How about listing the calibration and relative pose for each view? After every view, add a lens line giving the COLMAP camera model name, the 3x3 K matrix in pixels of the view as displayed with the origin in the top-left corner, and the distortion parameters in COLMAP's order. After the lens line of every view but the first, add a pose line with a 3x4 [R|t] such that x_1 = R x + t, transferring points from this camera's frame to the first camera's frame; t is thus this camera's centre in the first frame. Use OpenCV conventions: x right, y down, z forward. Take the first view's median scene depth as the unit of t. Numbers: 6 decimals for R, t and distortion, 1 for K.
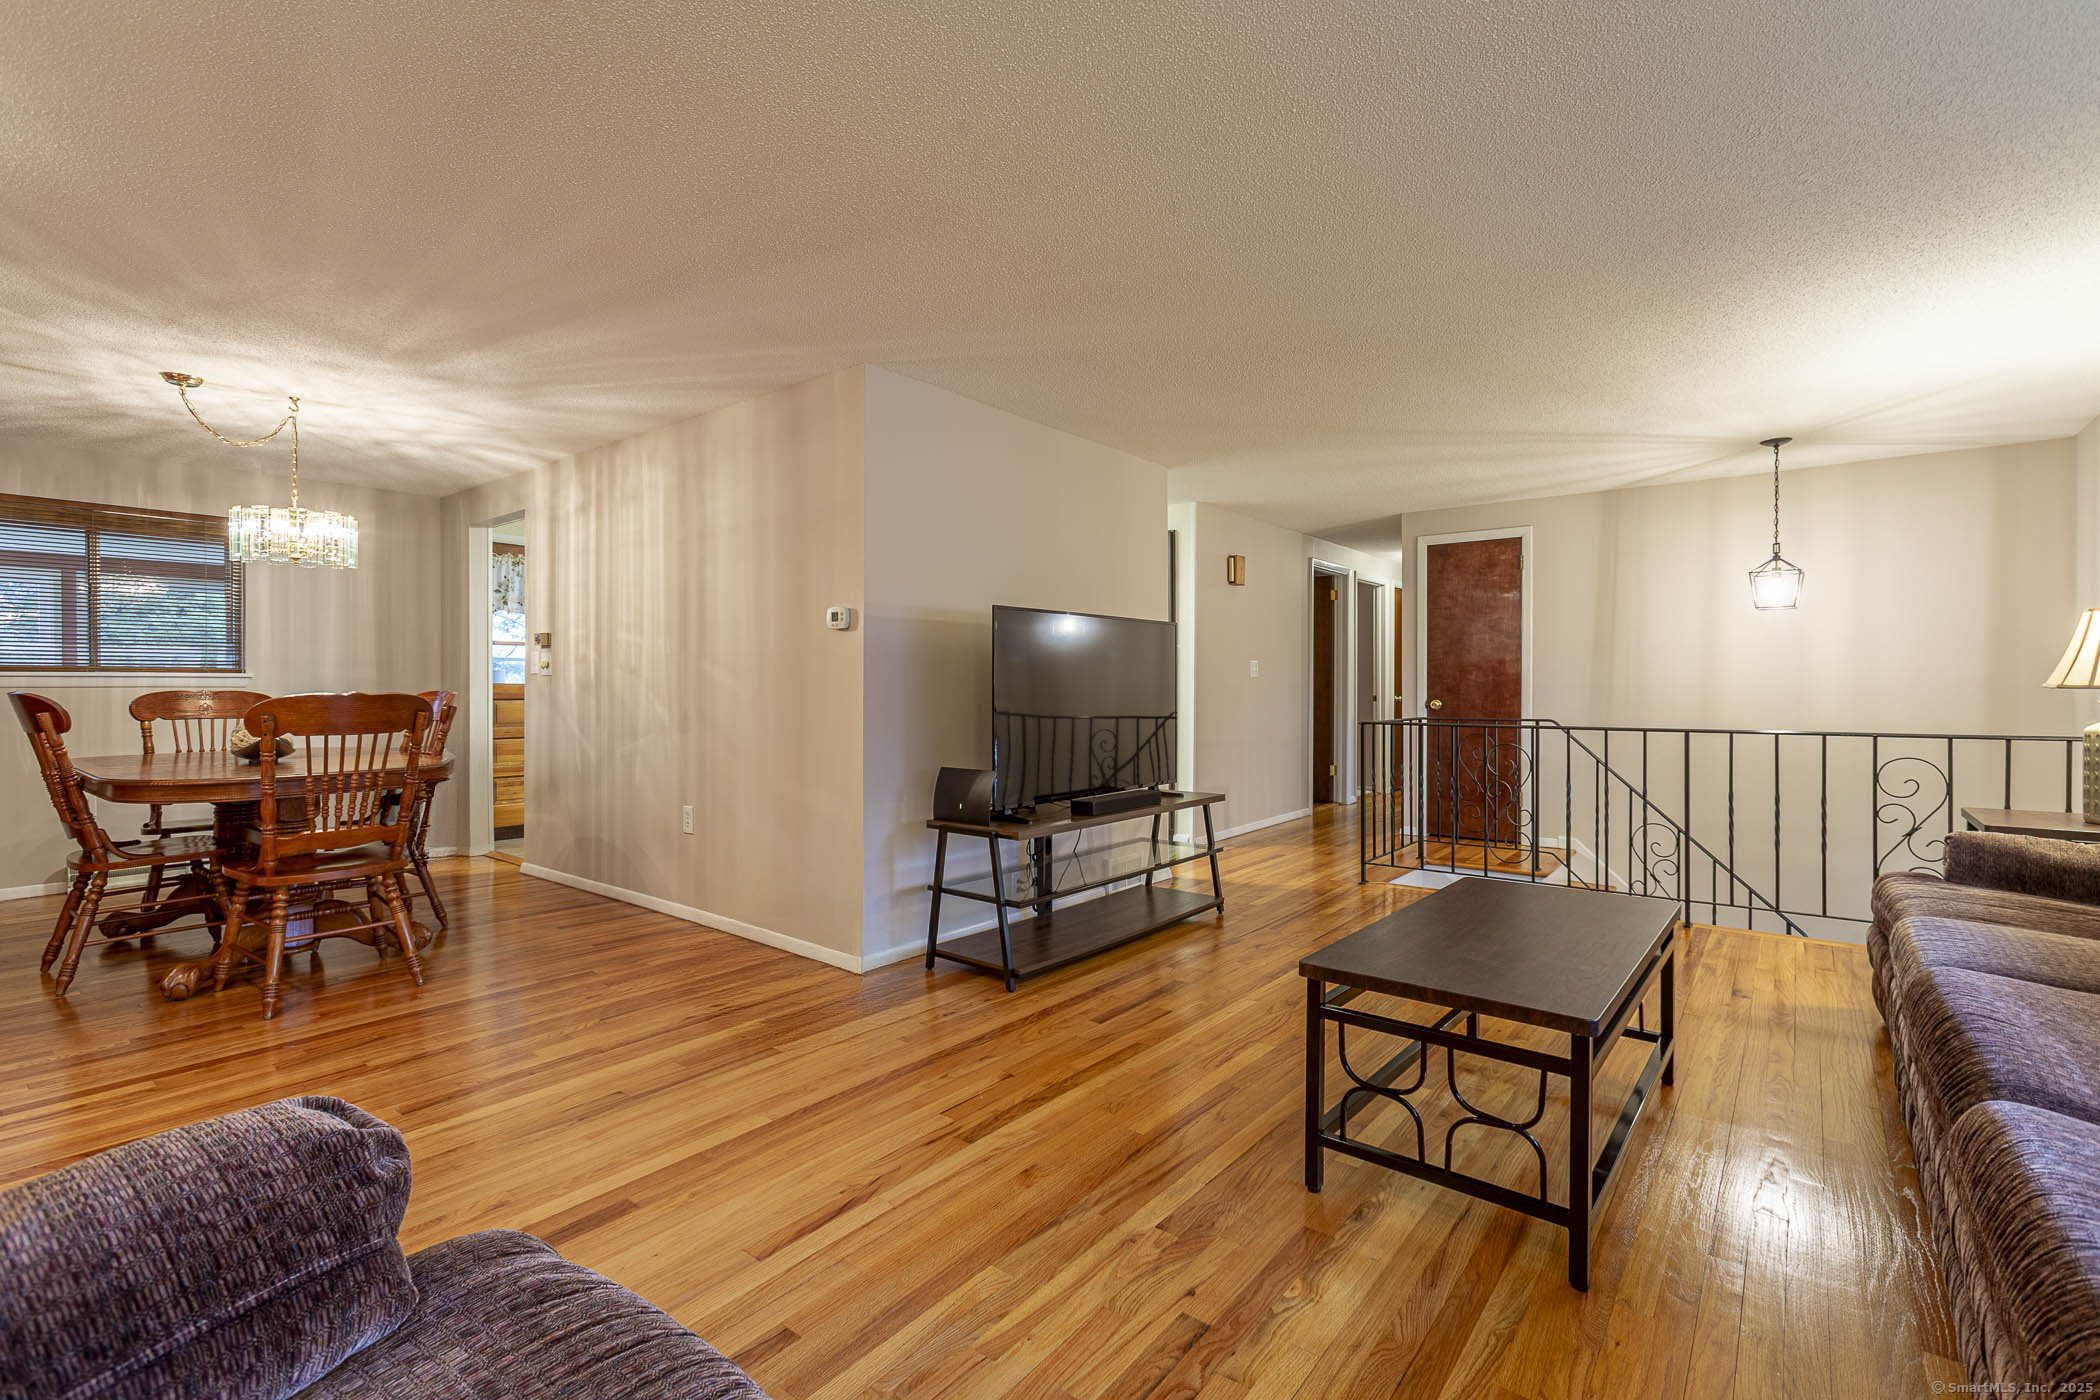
lens RADIAL K [[954.1, 0, 1052.4], [0, 954.1, 689.1], [0, 0, 1]] dist [-0.011977, 0.012410]
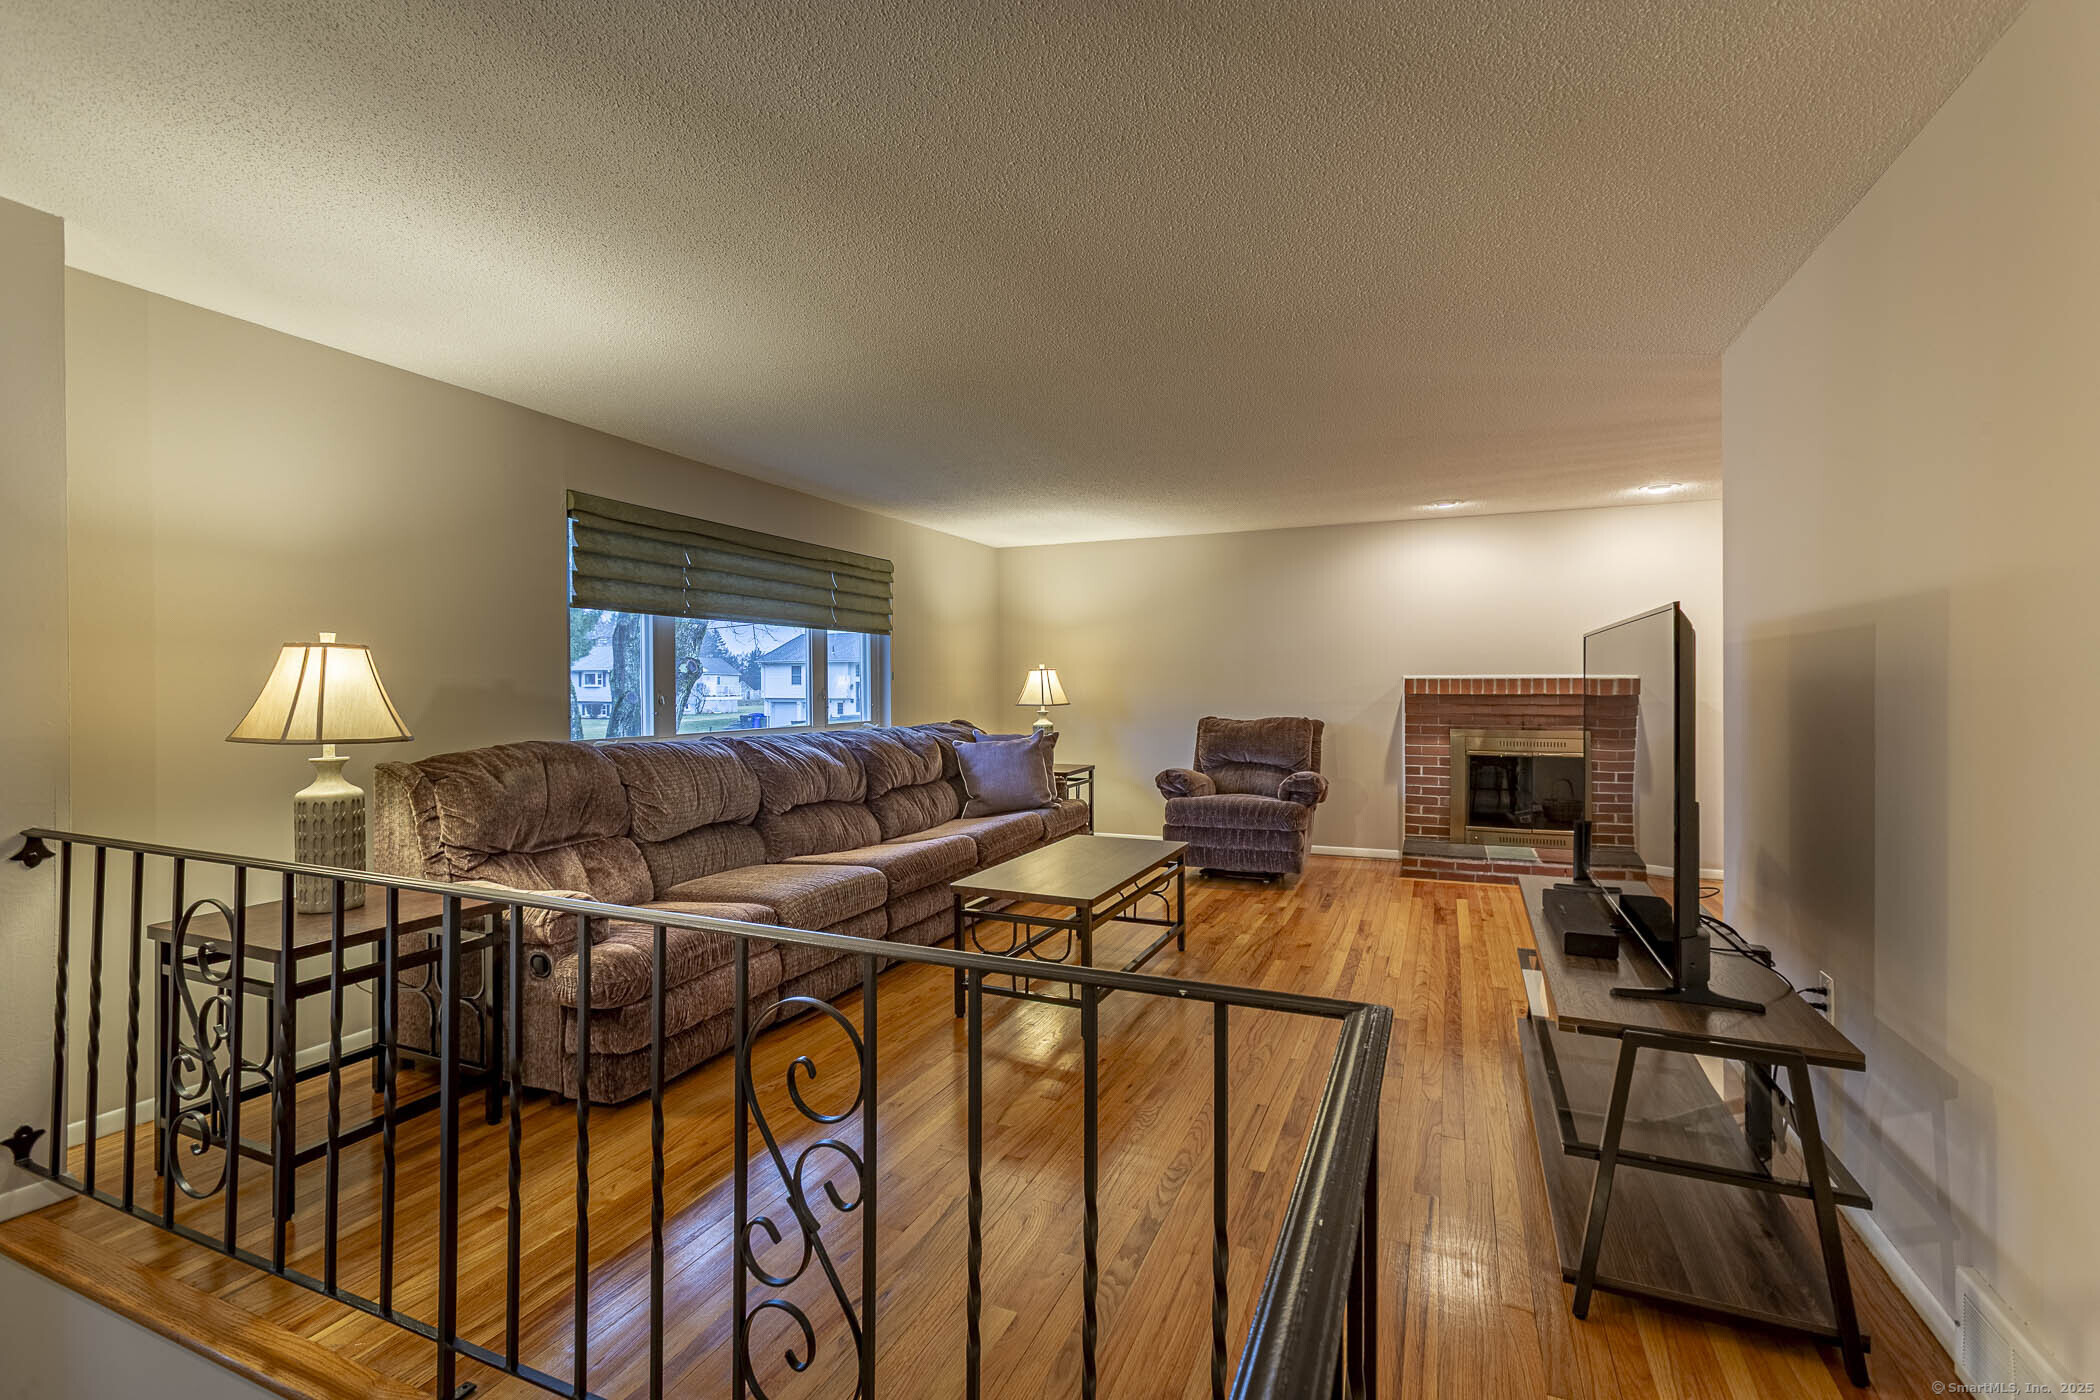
lens RADIAL K [[954.1, 0, 1052.4], [0, 954.1, 689.1], [0, 0, 1]] dist [-0.011977, 0.012410]
pose [[-0.965414, 0.000216, -0.260723, 0.736435], [-0.000862, 0.999992, 0.004018, -0.044320], [0.260722, 0.004104, -0.965405, 1.983098]]
